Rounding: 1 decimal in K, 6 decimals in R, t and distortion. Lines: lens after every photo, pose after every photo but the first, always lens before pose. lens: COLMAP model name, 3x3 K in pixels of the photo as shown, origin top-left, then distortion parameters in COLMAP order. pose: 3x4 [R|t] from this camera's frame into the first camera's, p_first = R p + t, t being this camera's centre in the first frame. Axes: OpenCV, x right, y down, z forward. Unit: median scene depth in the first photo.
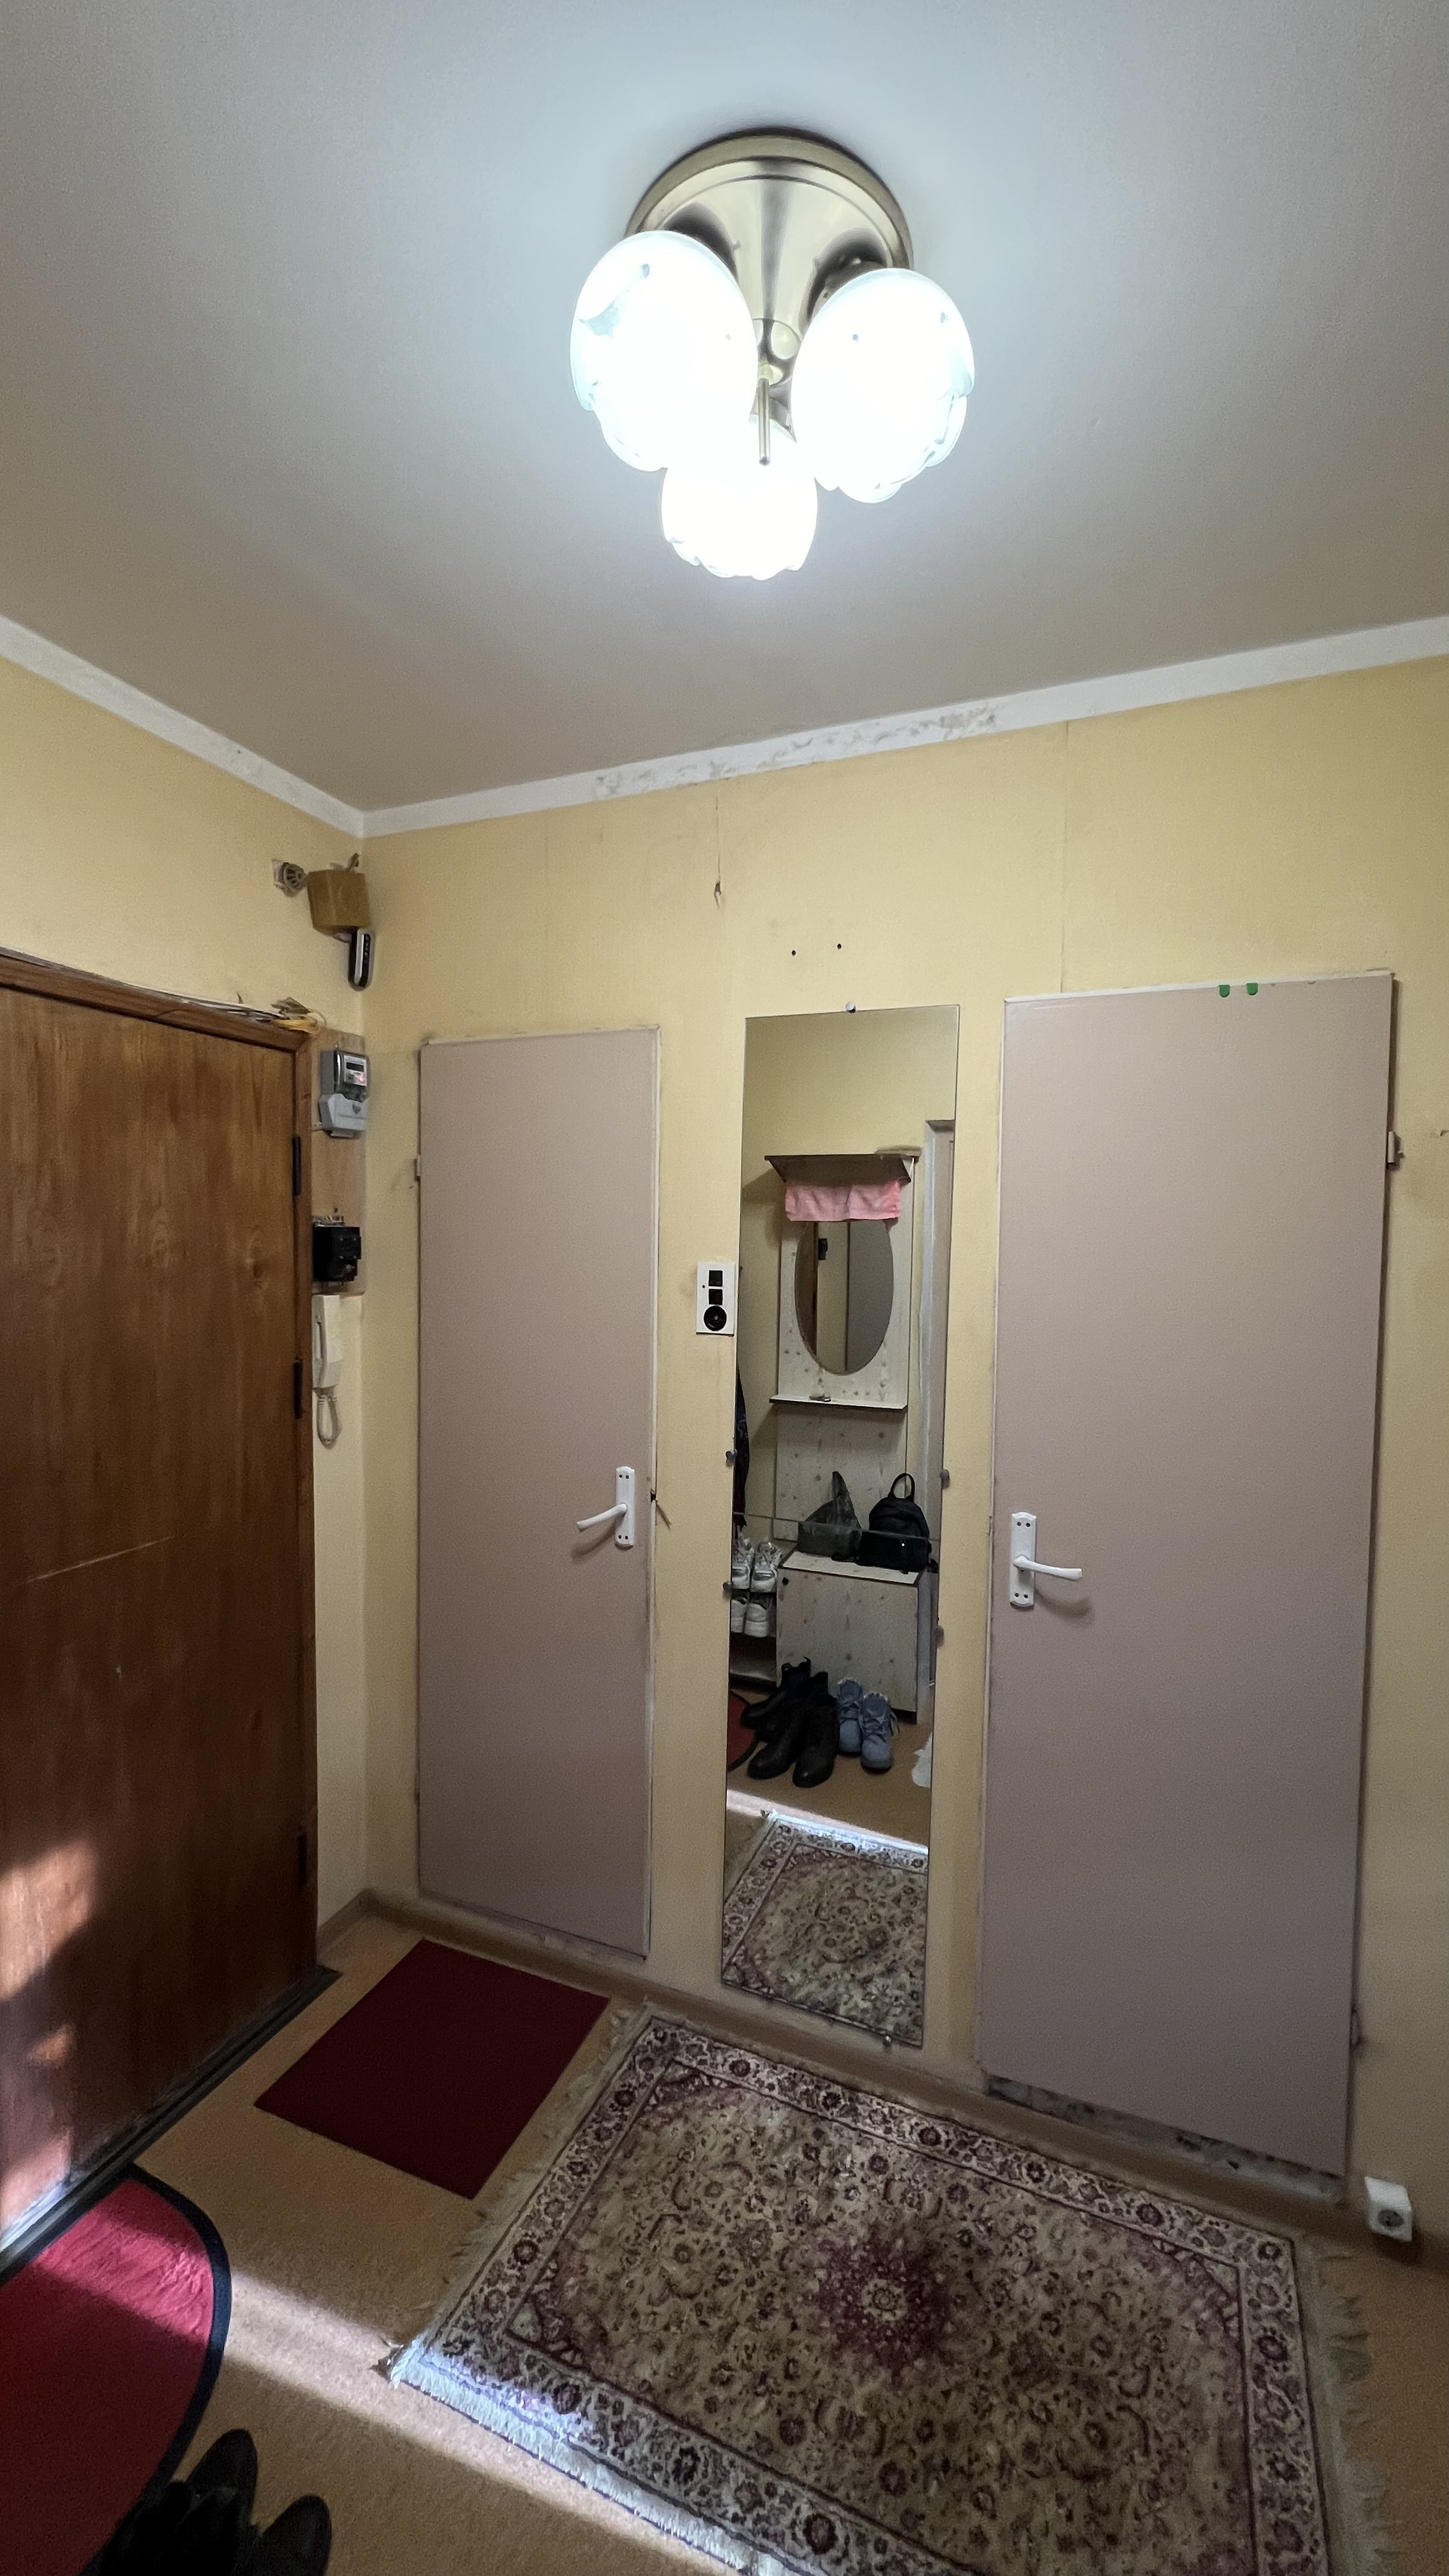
lens RADIAL K [[1029.9, 0, 734.8], [0, 1029.9, 1283.2], [0, 0, 1]] dist [-0.000554, 0.000027]
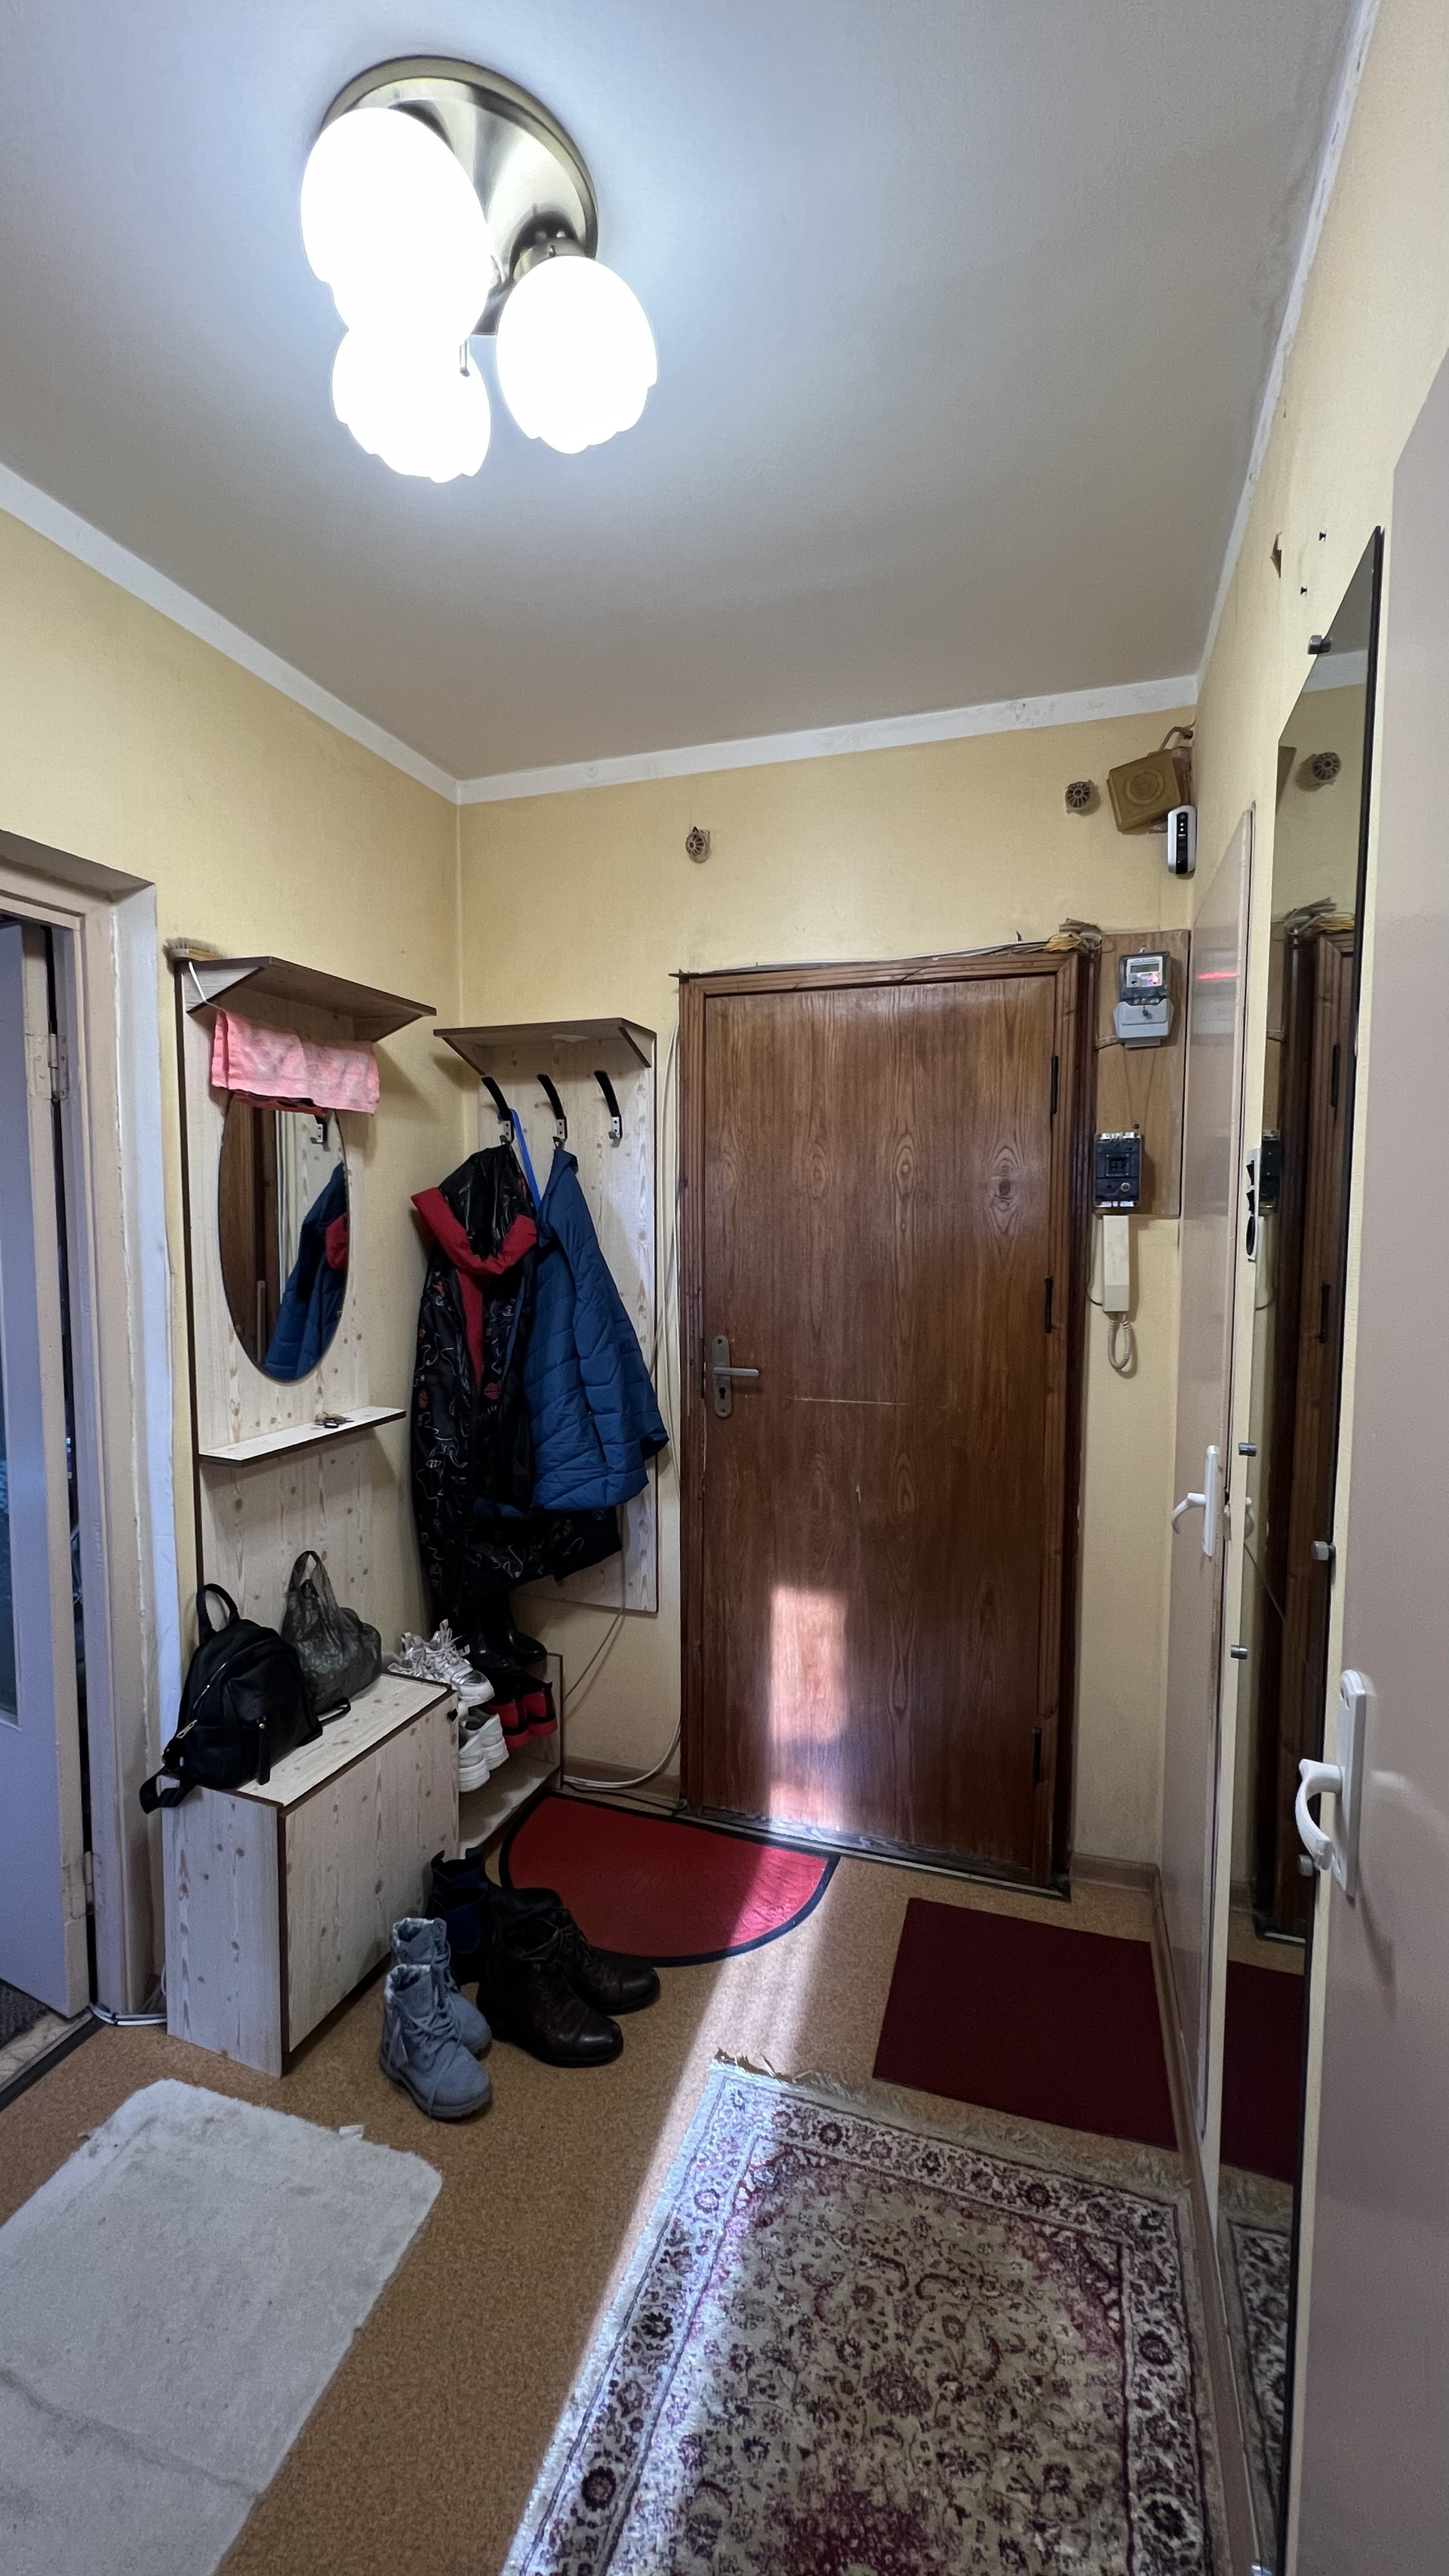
lens RADIAL K [[1032.3, 0, 724.5], [0, 1032.3, 1288.0], [0, 0, 1]] dist [-0.002120, 0.000691]
pose [[0.069277, 0.057741, -0.995925, 0.721978], [-0.042281, 0.997596, 0.054896, 0.054428], [0.996701, 0.038306, 0.071552, 0.756713]]
